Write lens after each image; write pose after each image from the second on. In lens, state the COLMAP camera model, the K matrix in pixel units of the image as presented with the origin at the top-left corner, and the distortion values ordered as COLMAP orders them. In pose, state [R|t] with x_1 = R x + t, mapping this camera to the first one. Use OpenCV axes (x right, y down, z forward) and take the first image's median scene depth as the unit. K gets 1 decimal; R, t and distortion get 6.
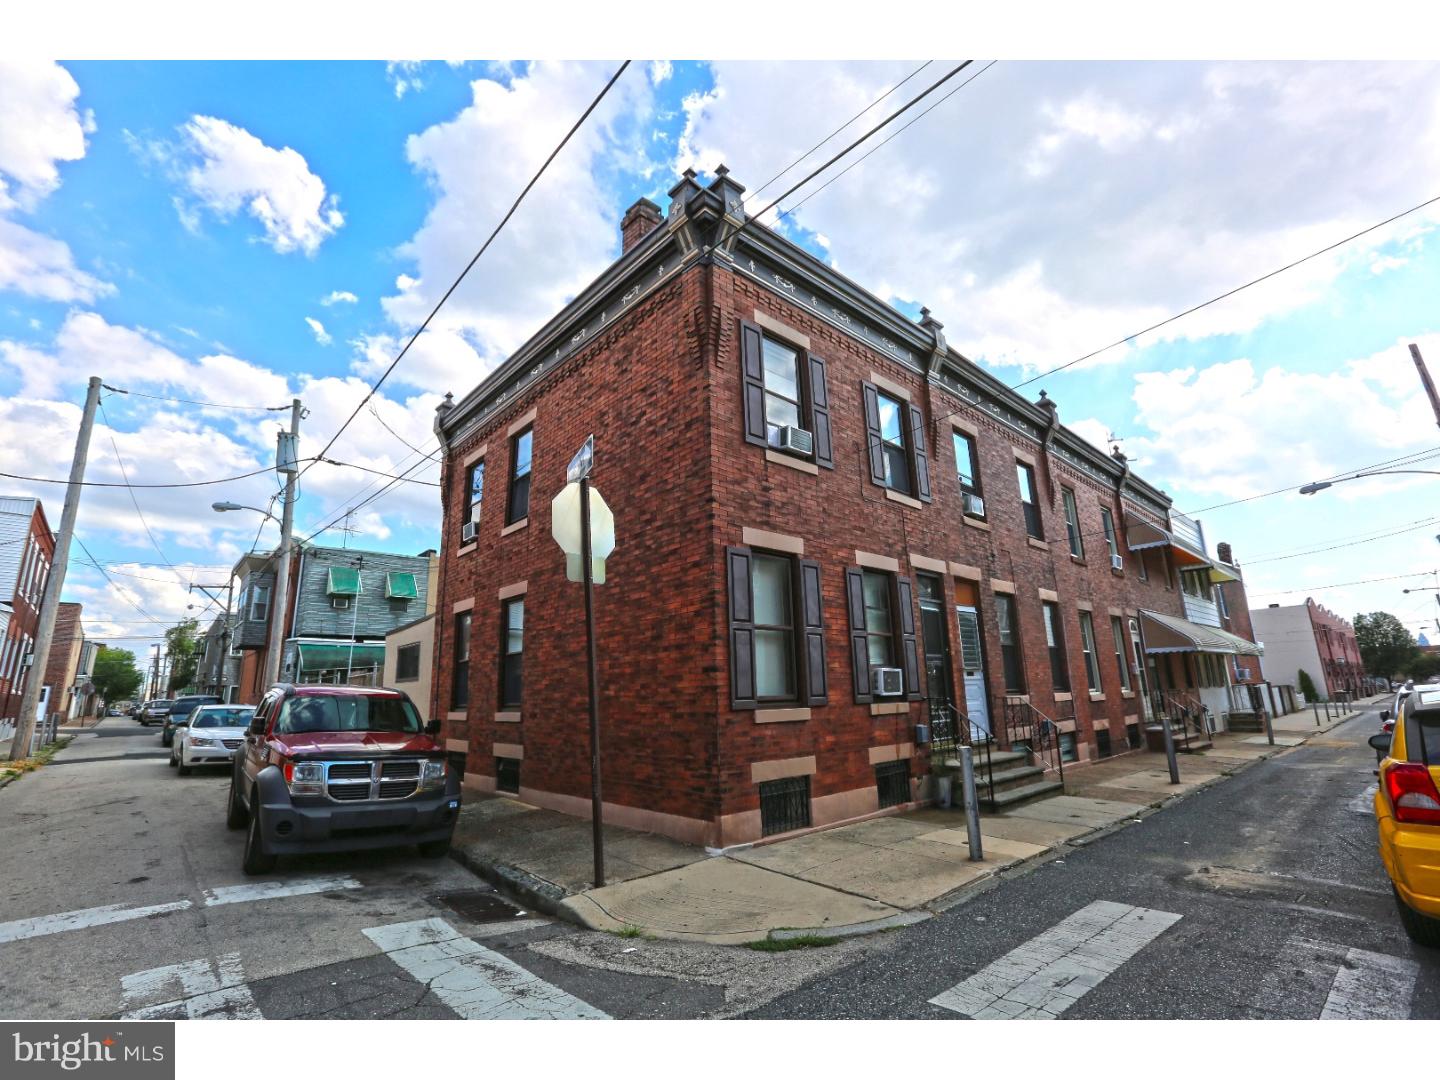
lens RADIAL K [[652.7, 0, 718.1], [0, 652.7, 538.2], [0, 0, 1]] dist [-0.036373, 0.010070]
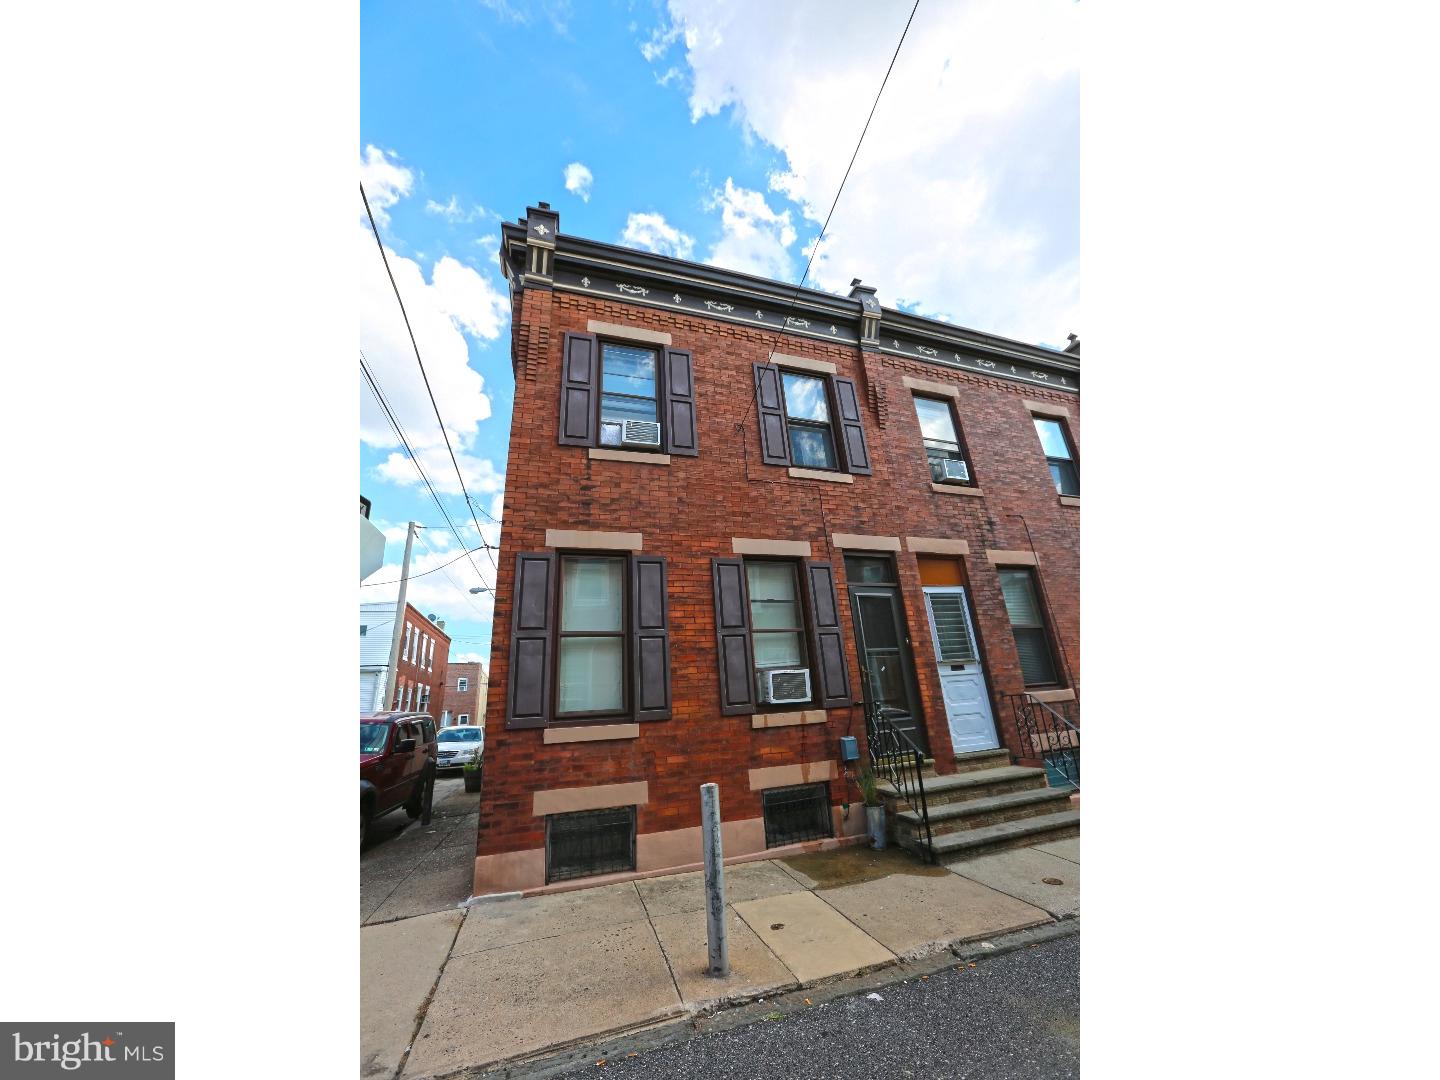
lens RADIAL K [[484.3, 0, 714.3], [0, 484.3, 542.7], [0, 0, 1]] dist [-0.028267, 0.000128]
pose [[0.909230, -0.163558, -0.382818, 0.440261], [0.134680, 0.985702, -0.101261, 0.088387], [0.393906, 0.040512, 0.918258, 0.380005]]
